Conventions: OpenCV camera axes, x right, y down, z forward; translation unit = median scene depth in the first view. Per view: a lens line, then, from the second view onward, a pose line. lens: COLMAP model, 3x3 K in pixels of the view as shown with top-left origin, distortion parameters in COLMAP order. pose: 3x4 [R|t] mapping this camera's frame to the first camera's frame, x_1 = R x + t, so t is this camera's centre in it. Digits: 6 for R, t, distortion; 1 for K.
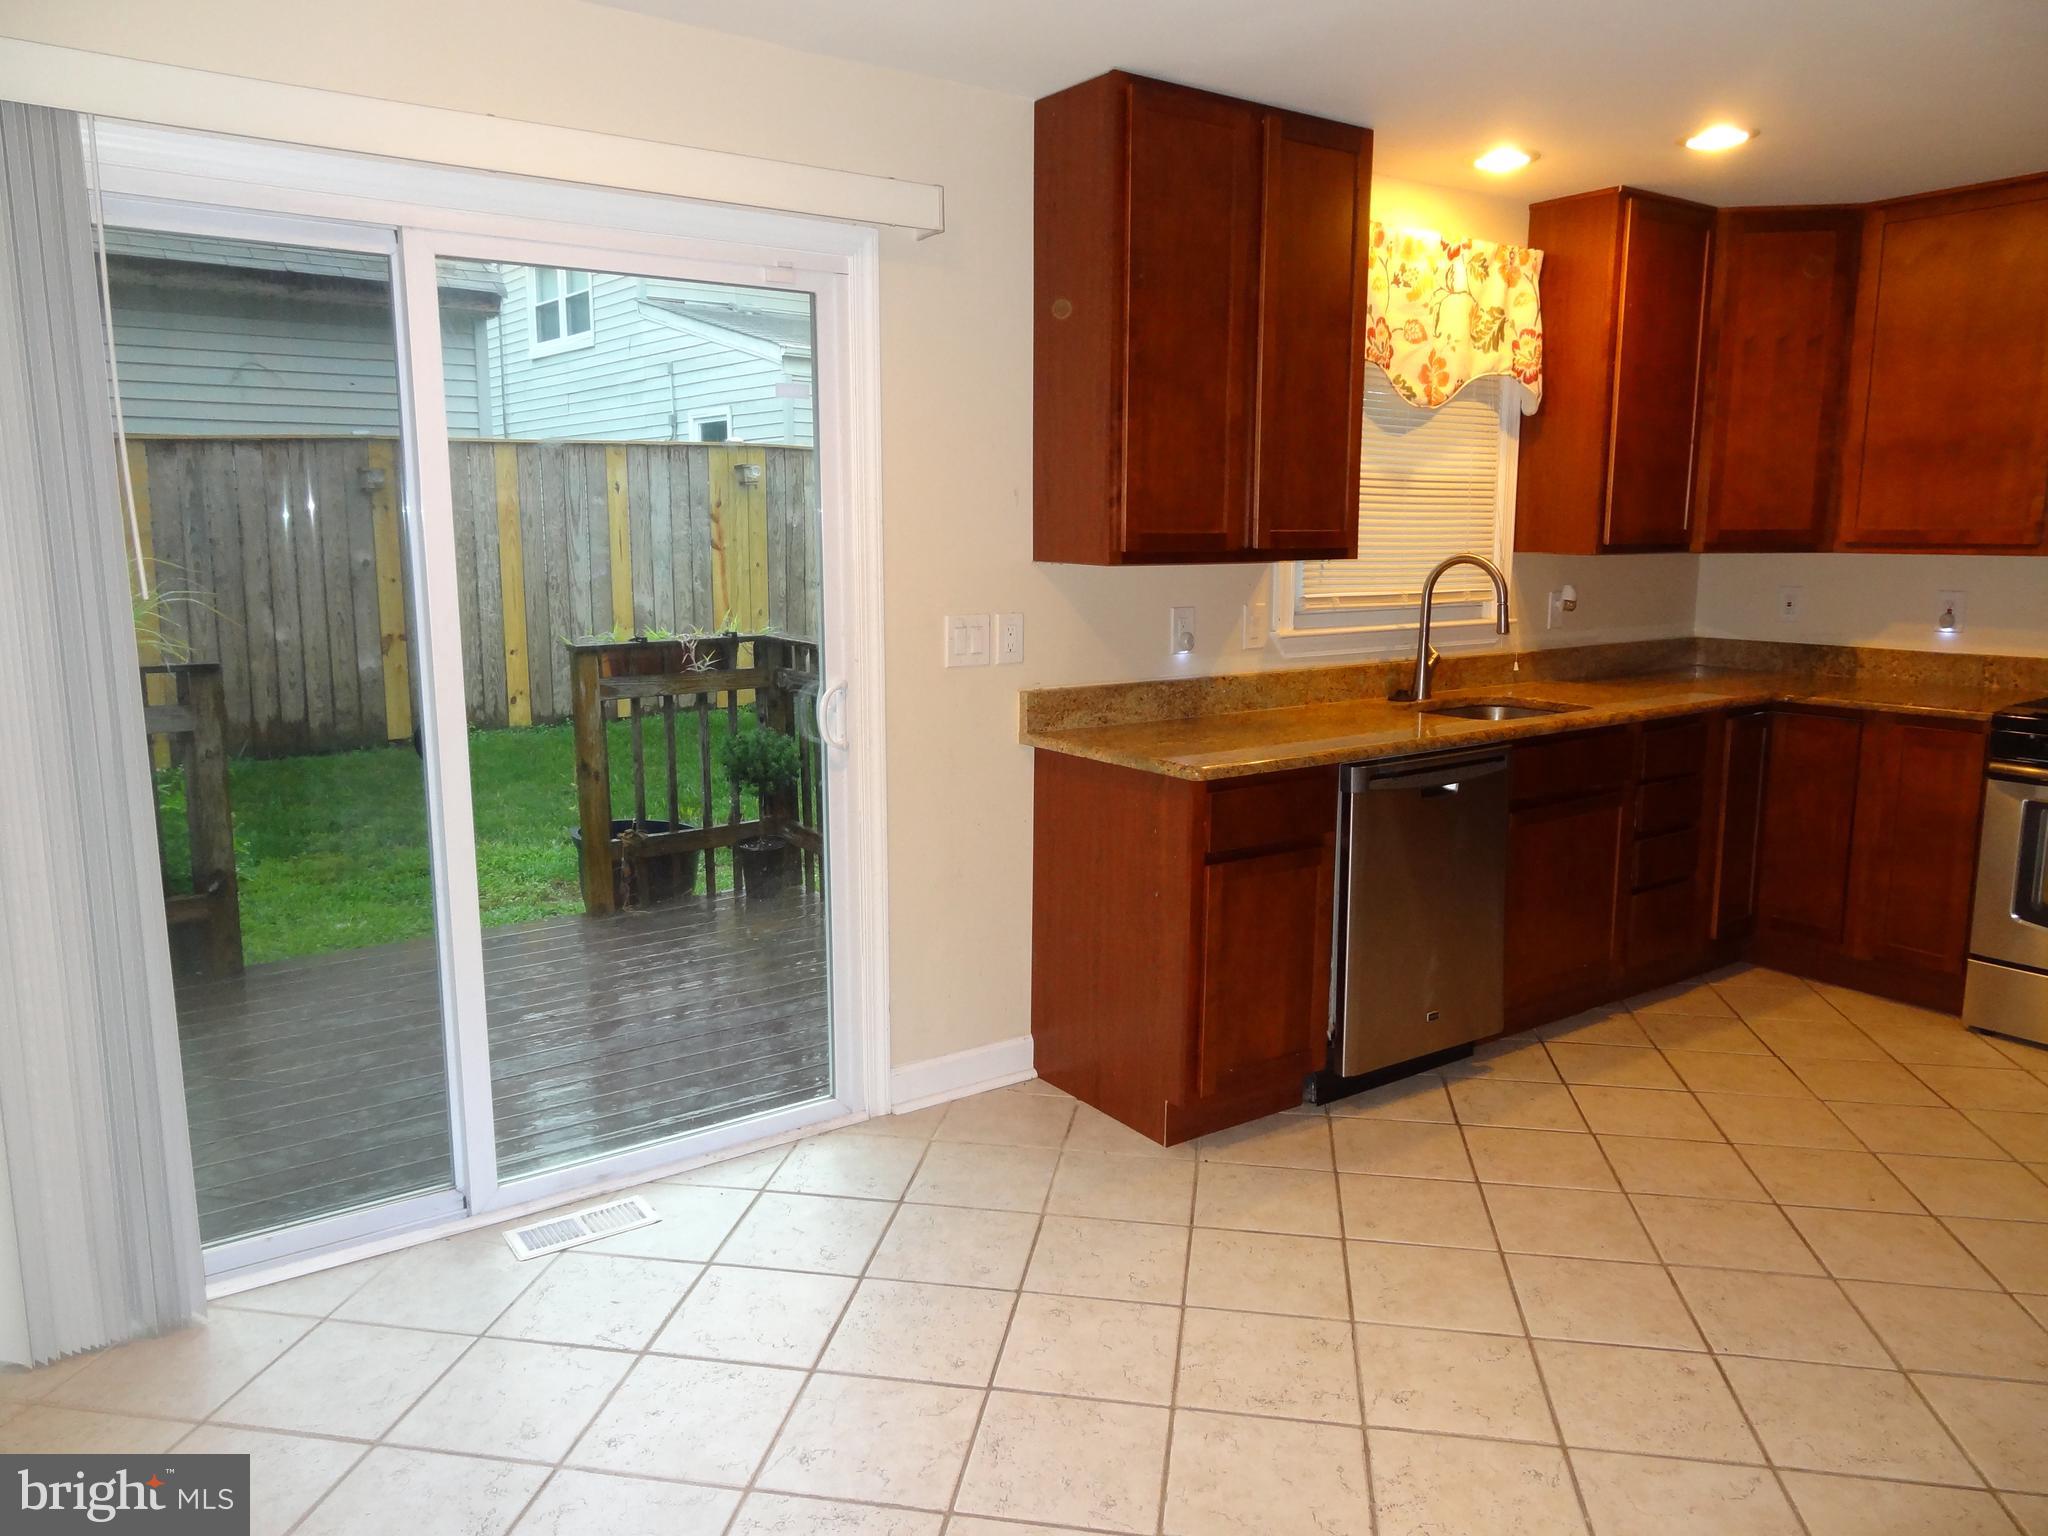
lens RADIAL K [[1447.1, 0, 1024.0], [0, 1447.1, 768.0], [0, 0, 1]] dist [0.001250, 0.000741]
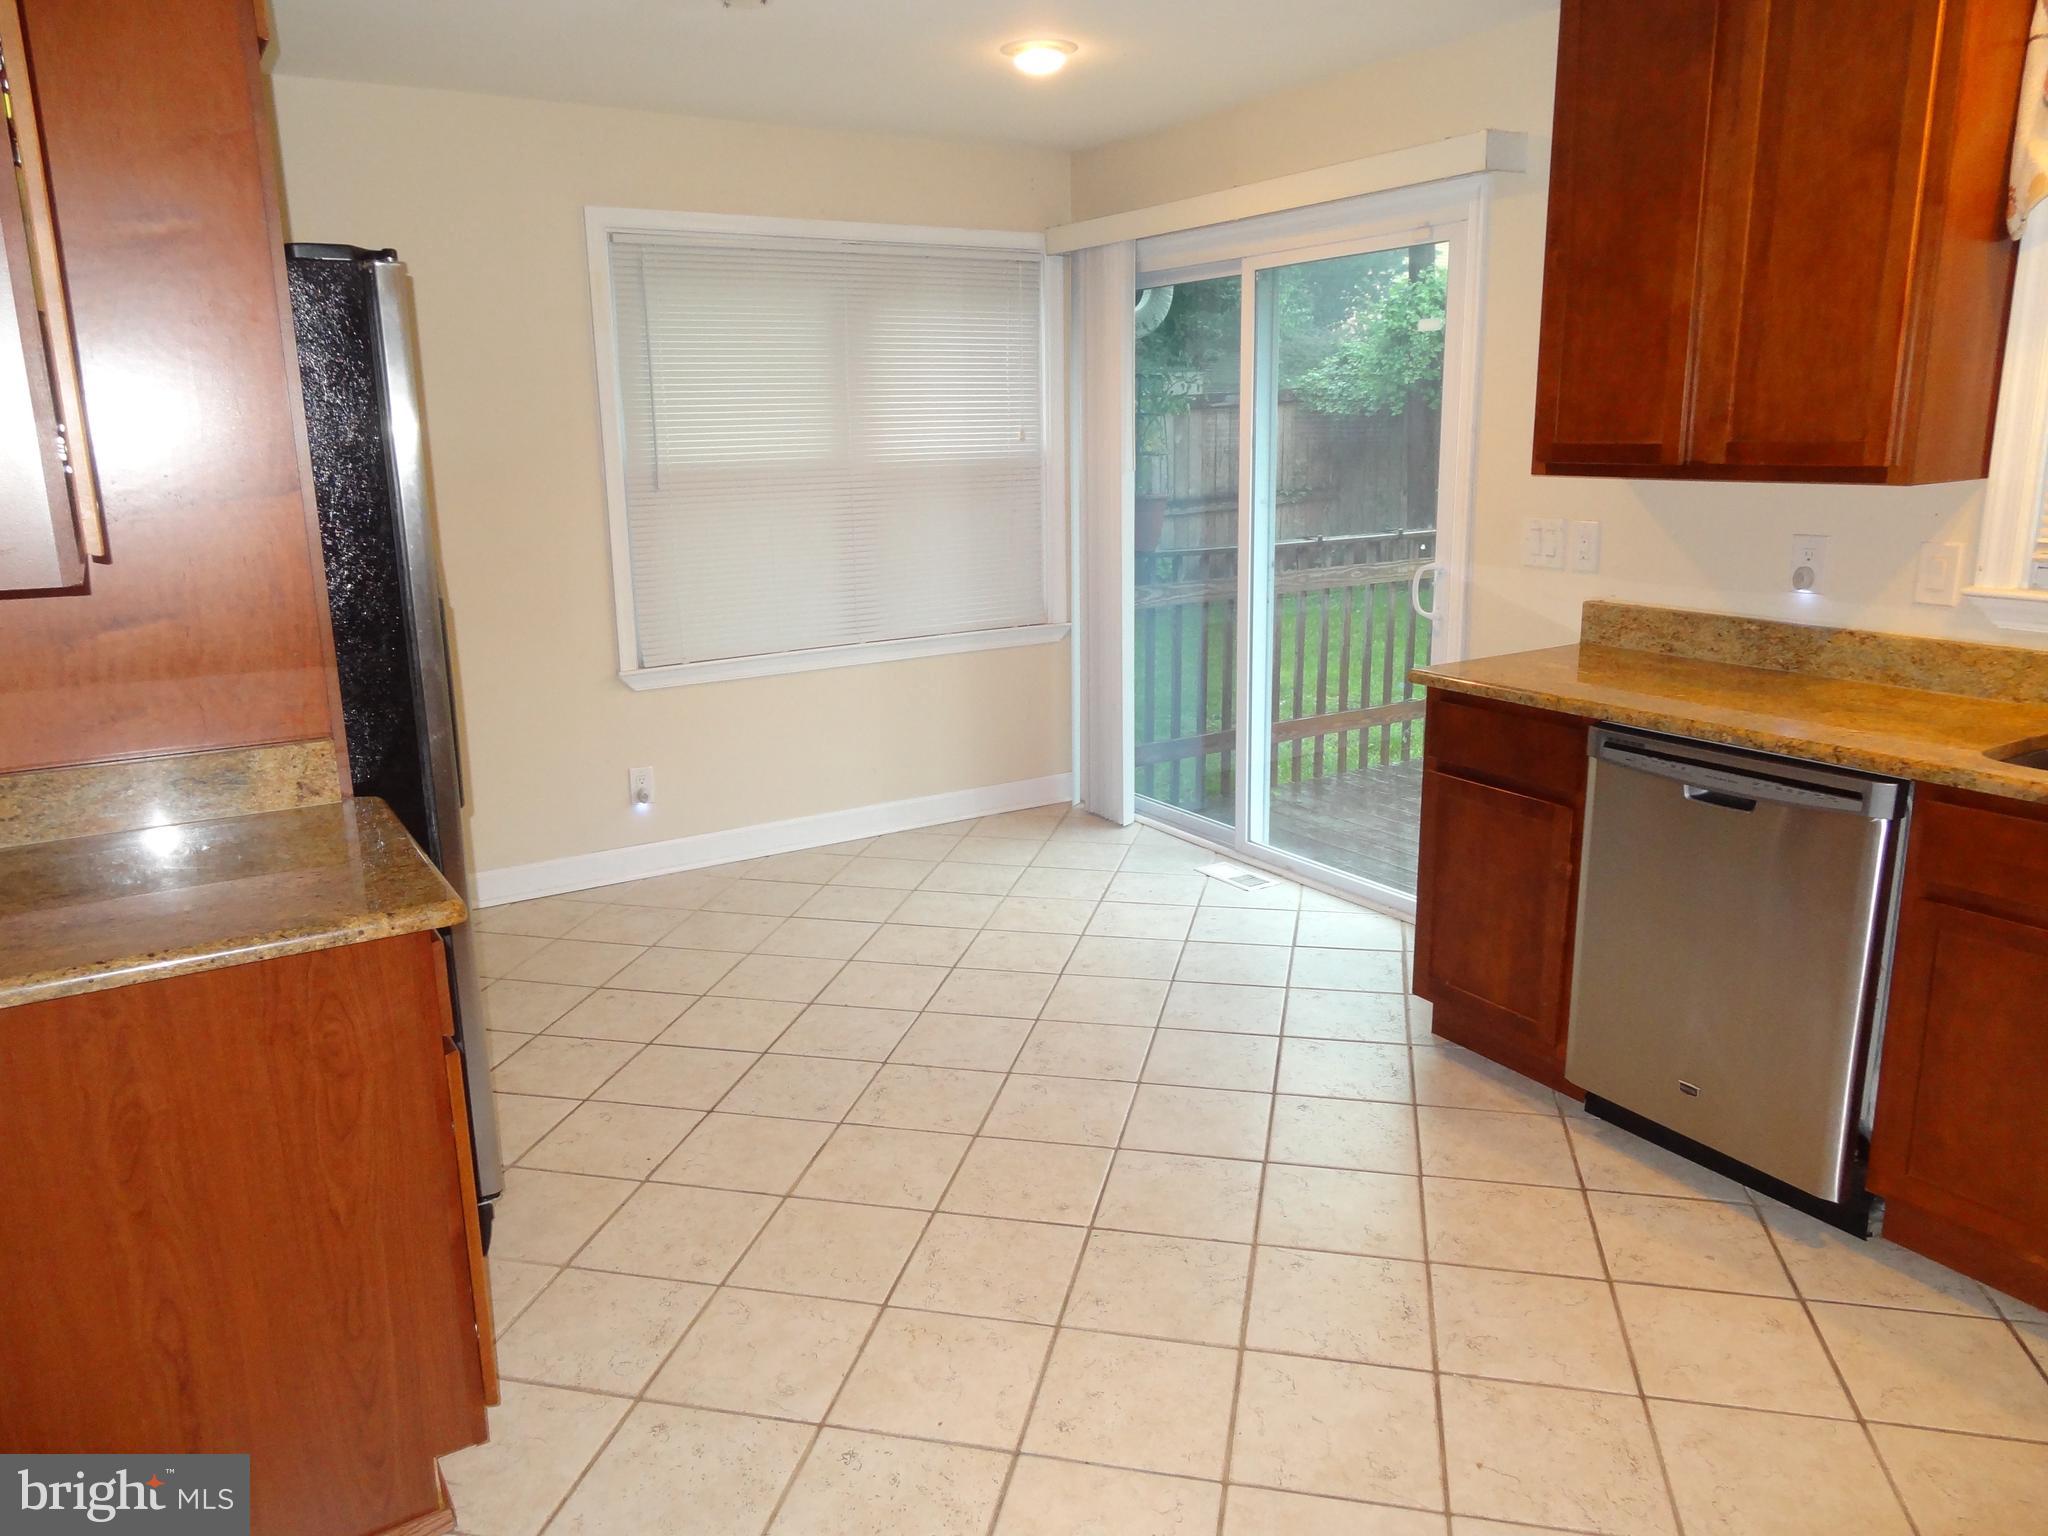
lens RADIAL K [[1429.1, 0, 1029.6], [0, 1429.1, 772.5], [0, 0, 1]] dist [0.002962, 0.007059]
pose [[-0.065663, 0.238585, -0.968899, 1.004787], [-0.150122, 0.957581, 0.245972, -0.123128], [0.986485, 0.161604, -0.027061, 0.654721]]
